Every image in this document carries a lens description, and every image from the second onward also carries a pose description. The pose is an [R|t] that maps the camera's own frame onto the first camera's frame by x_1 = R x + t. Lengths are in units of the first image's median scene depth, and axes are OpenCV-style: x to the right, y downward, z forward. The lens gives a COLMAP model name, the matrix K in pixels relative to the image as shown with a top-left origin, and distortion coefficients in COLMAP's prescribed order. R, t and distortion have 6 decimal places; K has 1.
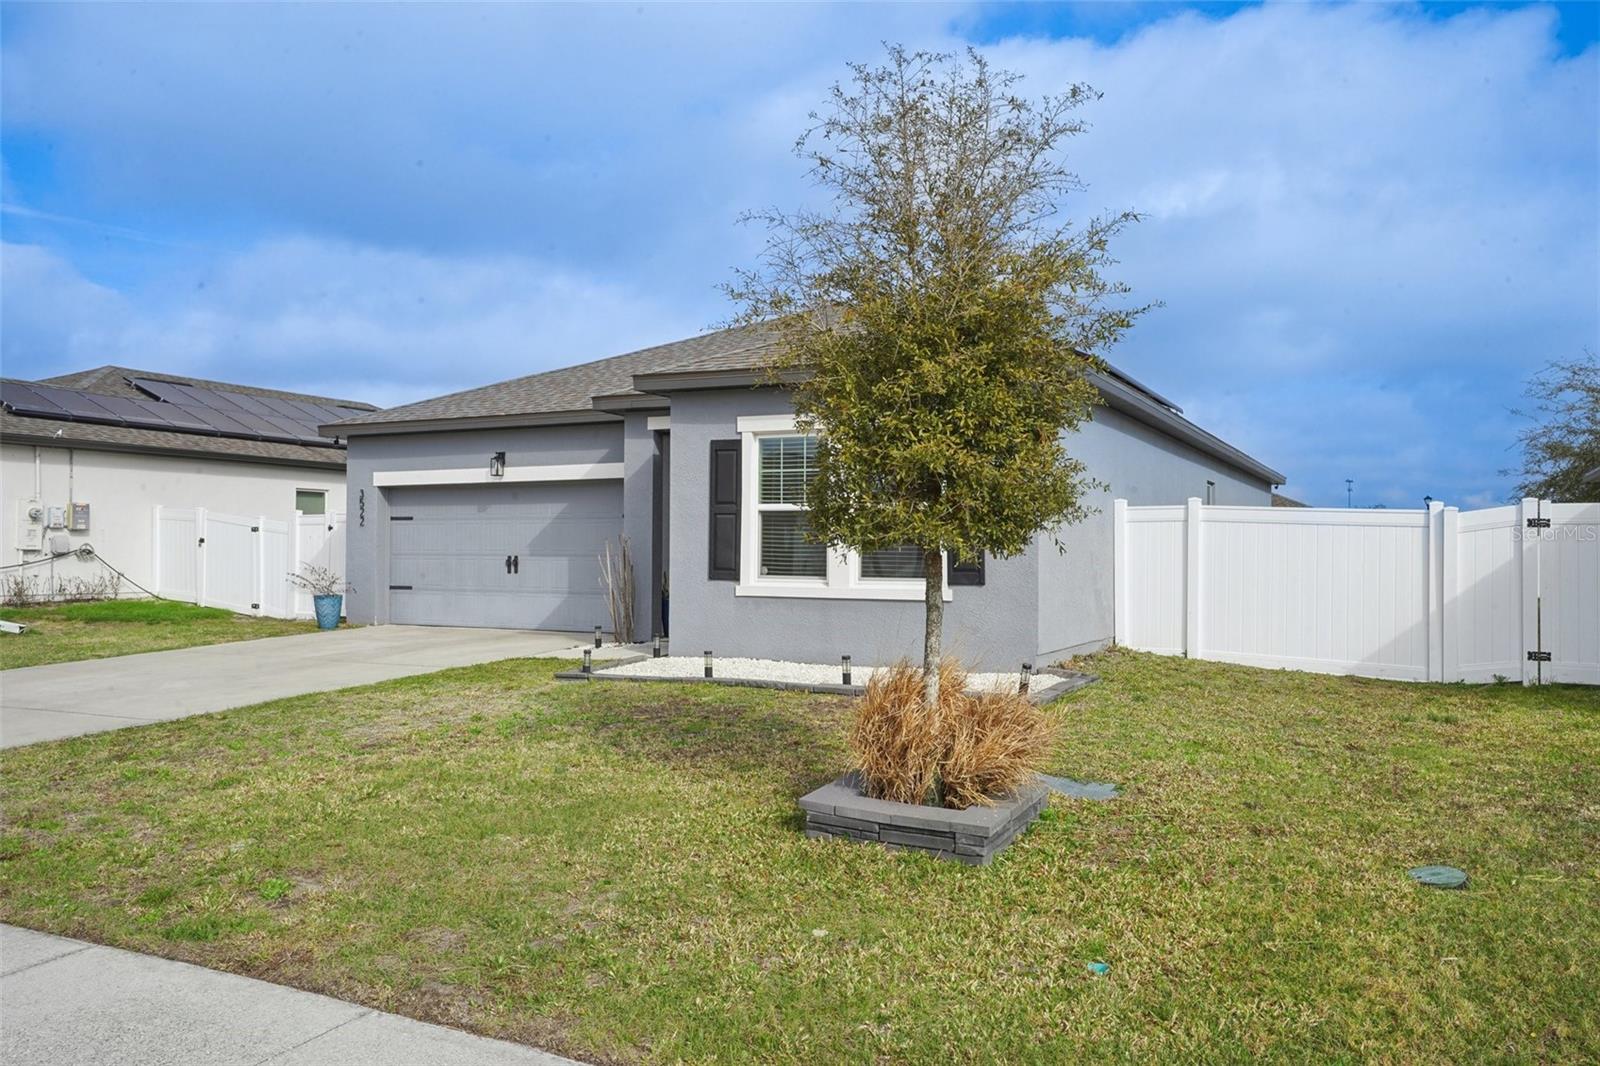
lens RADIAL K [[1254.6, 0, 768.8], [0, 1254.6, 536.9], [0, 0, 1]] dist [0.001387, 0.000288]
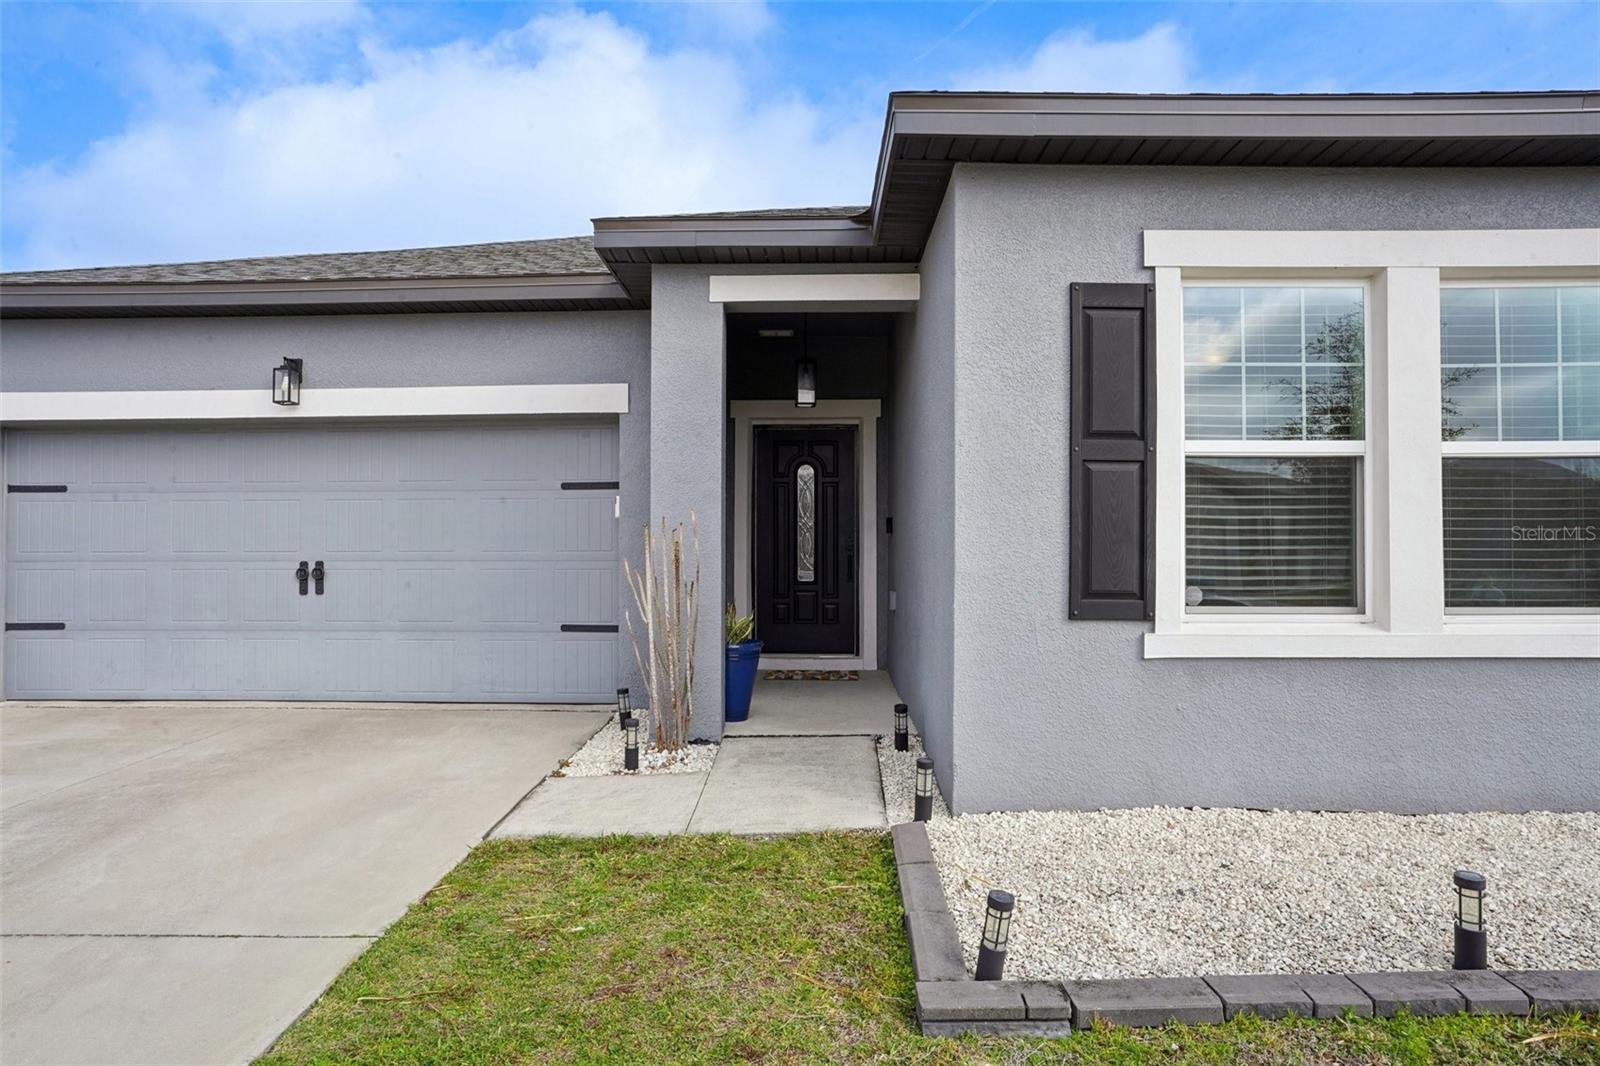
lens RADIAL K [[898.1, 0, 773.6], [0, 898.1, 527.1], [0, 0, 1]] dist [-0.002754, -0.000375]
pose [[0.897499, 0.003847, 0.440999, -0.267131], [0.000429, 0.999954, -0.009595, 0.006279], [-0.441016, 0.008800, 0.897456, 0.786968]]
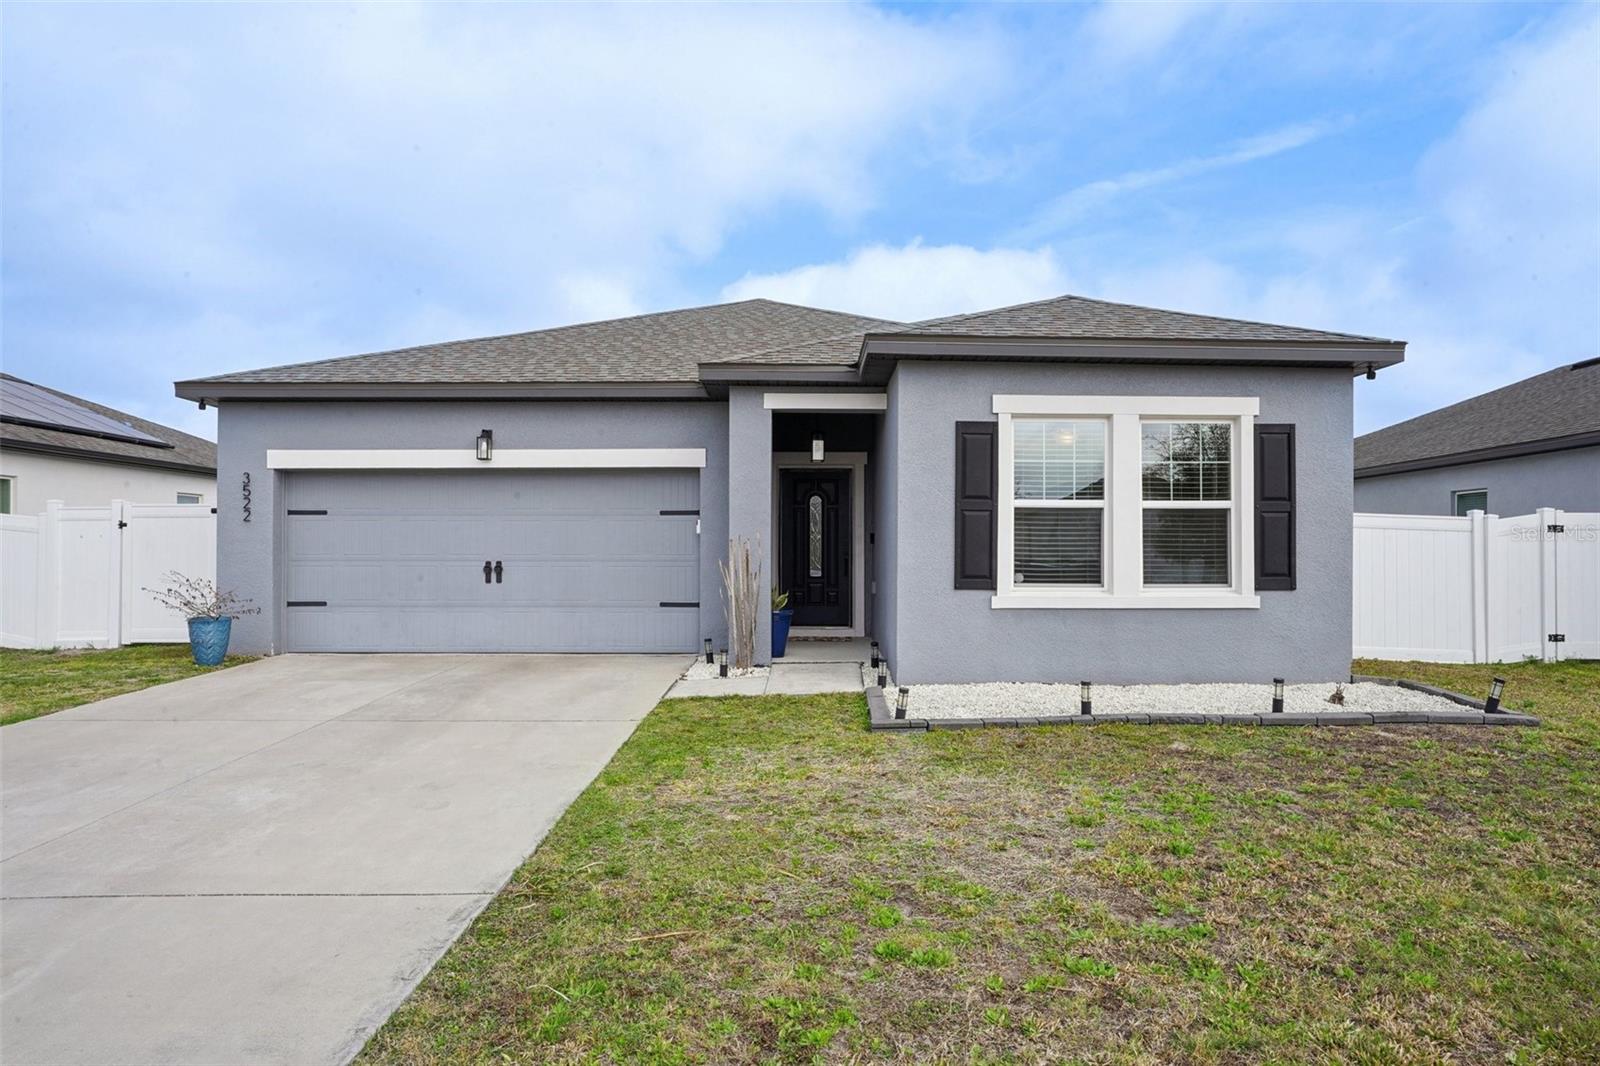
lens RADIAL K [[1002.1, 0, 800.0], [0, 1002.1, 533.0], [0, 0, 1]] dist [-0.022173, 0.000445]
pose [[0.879769, 0.005384, 0.475371, -0.455691], [-0.002407, 0.999974, -0.006870, 0.001606], [-0.475396, 0.004900, 0.879758, 0.473317]]
